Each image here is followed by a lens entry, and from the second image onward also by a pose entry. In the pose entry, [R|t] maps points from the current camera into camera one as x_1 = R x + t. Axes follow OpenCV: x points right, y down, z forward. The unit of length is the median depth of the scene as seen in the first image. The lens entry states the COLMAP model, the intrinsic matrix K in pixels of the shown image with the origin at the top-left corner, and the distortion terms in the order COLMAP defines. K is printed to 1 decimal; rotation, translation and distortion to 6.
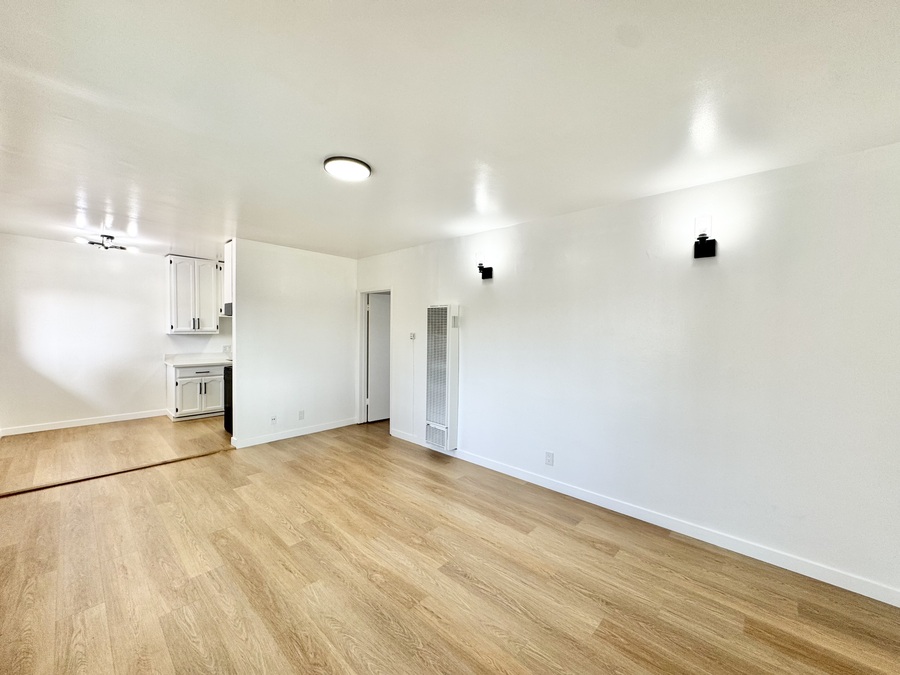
lens RADIAL K [[358.2, 0, 449.7], [0, 358.2, 336.7], [0, 0, 1]] dist [-0.002348, -0.000512]
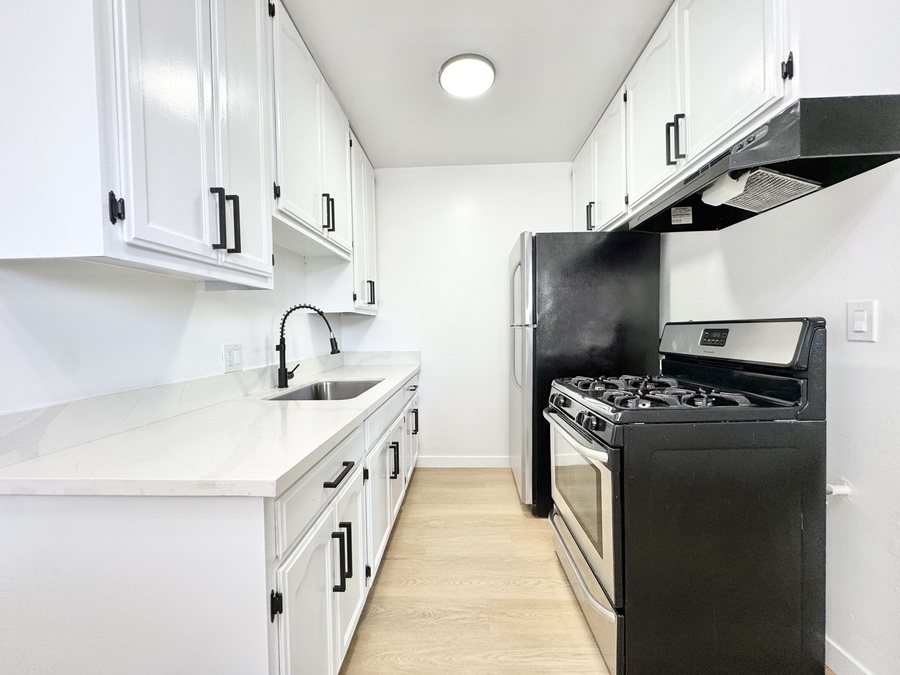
lens RADIAL K [[358.2, 0, 450.1], [0, 358.2, 337.8], [0, 0, 1]] dist [-0.002348, -0.000512]
pose [[0.756452, -0.043777, 0.652583, -1.064234], [0.049447, 0.998730, 0.009681, 0.038586], [-0.652178, 0.024945, 0.757656, 1.128337]]
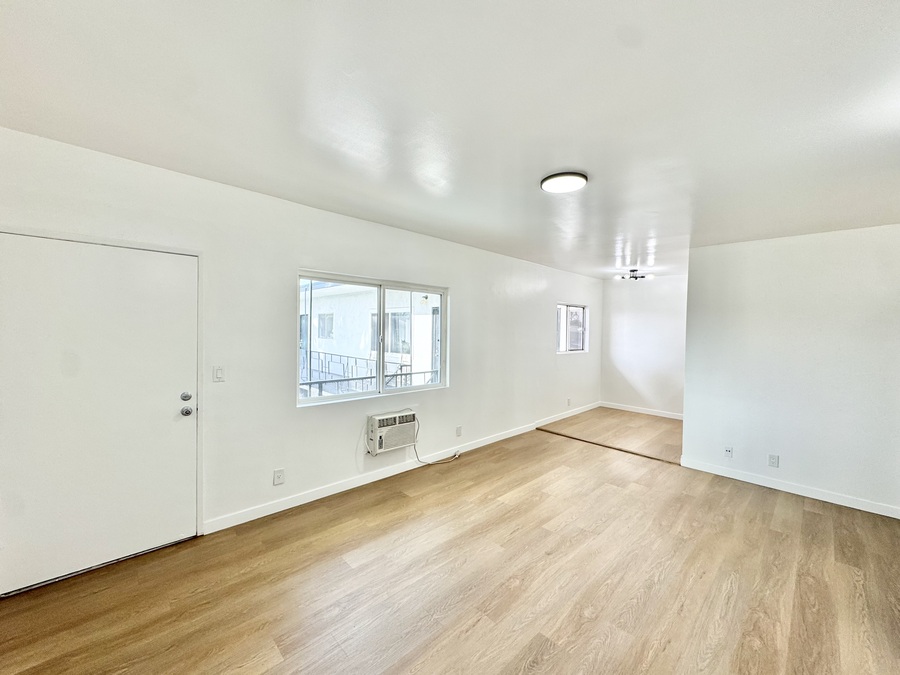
lens RADIAL K [[358.2, 0, 450.1], [0, 358.2, 333.0], [0, 0, 1]] dist [-0.002348, -0.000512]
pose [[-0.049384, -0.004658, -0.998769, 0.442599], [-0.045280, 0.998971, -0.002420, -0.016194], [0.997753, 0.045105, -0.049544, 0.442852]]
